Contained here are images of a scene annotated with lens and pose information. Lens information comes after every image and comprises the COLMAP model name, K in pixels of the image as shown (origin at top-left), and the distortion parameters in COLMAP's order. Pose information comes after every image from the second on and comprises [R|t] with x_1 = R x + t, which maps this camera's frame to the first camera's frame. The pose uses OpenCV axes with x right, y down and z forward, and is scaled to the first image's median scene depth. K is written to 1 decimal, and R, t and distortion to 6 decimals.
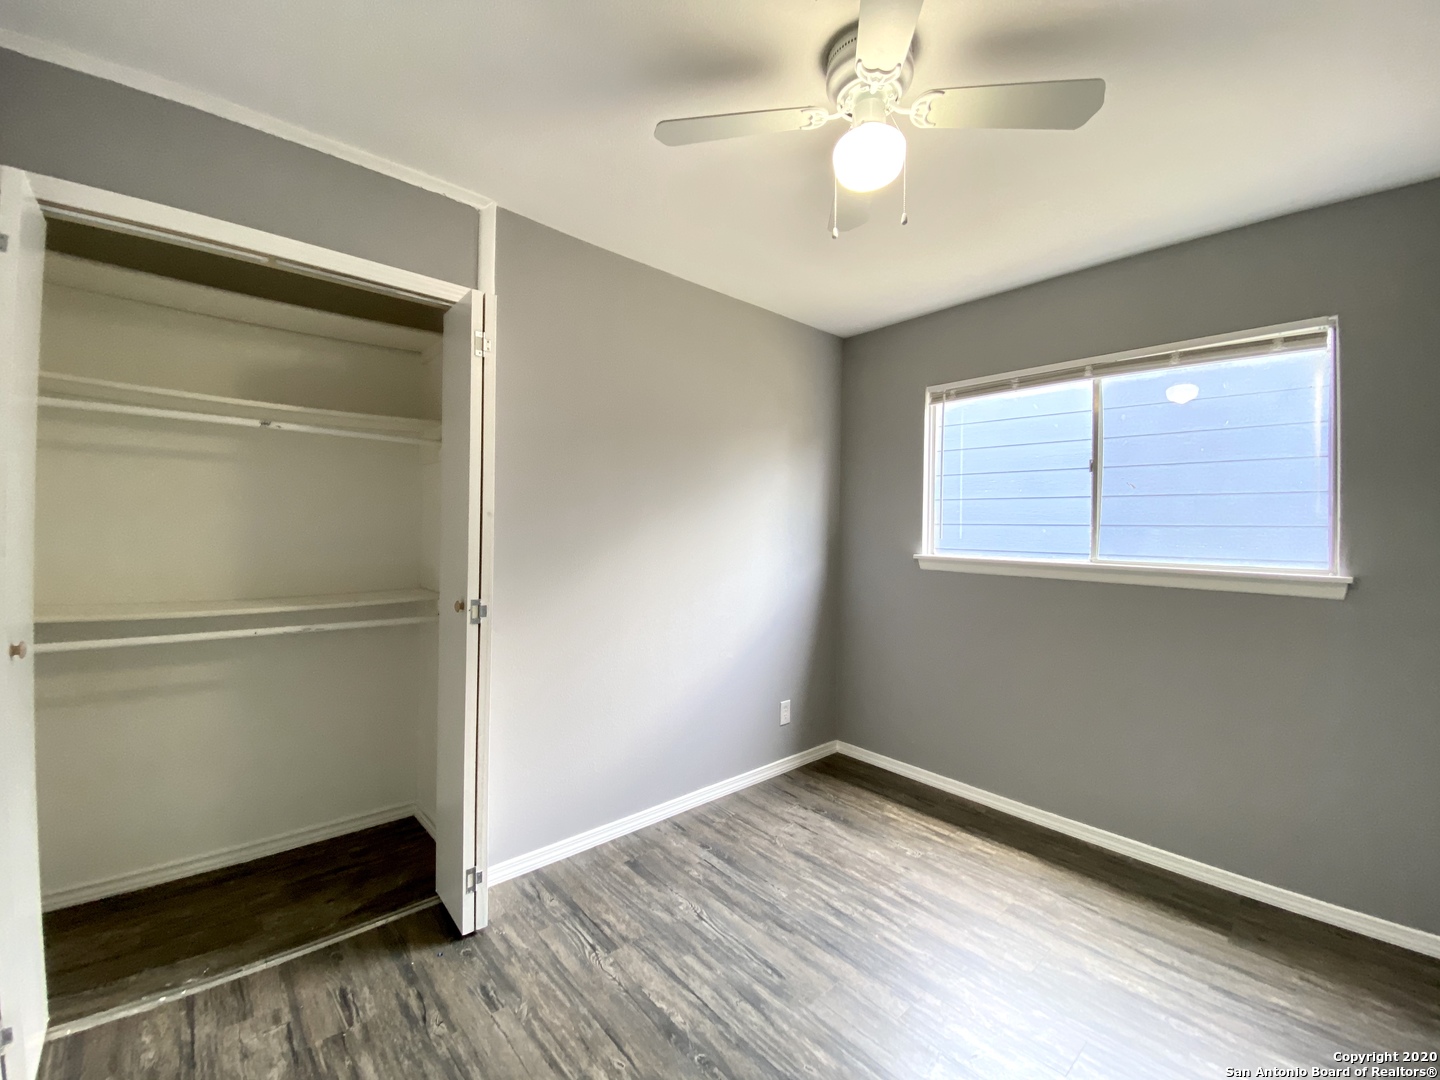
lens RADIAL K [[582.9, 0, 712.8], [0, 582.9, 532.0], [0, 0, 1]] dist [0.013703, -0.015940]
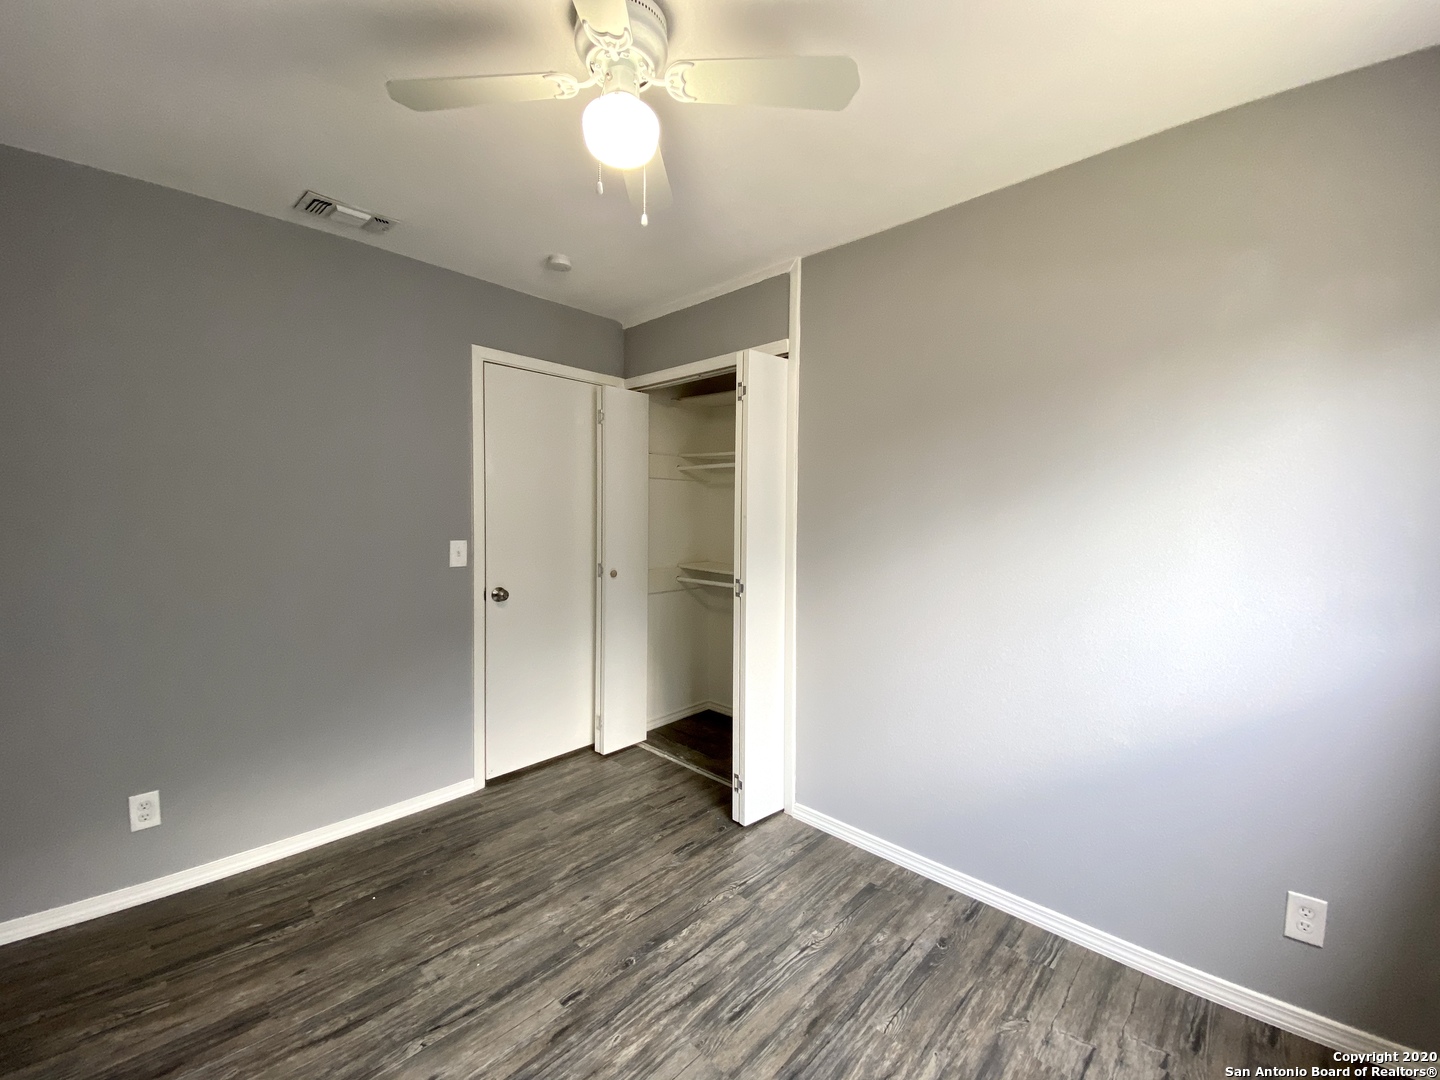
lens RADIAL K [[582.9, 0, 712.8], [0, 582.9, 532.0], [0, 0, 1]] dist [0.013703, -0.015940]
pose [[0.097026, 0.023234, -0.995011, 0.999860], [-0.008304, 0.999712, 0.022534, -0.023964], [0.995247, 0.006076, 0.097191, 0.872627]]
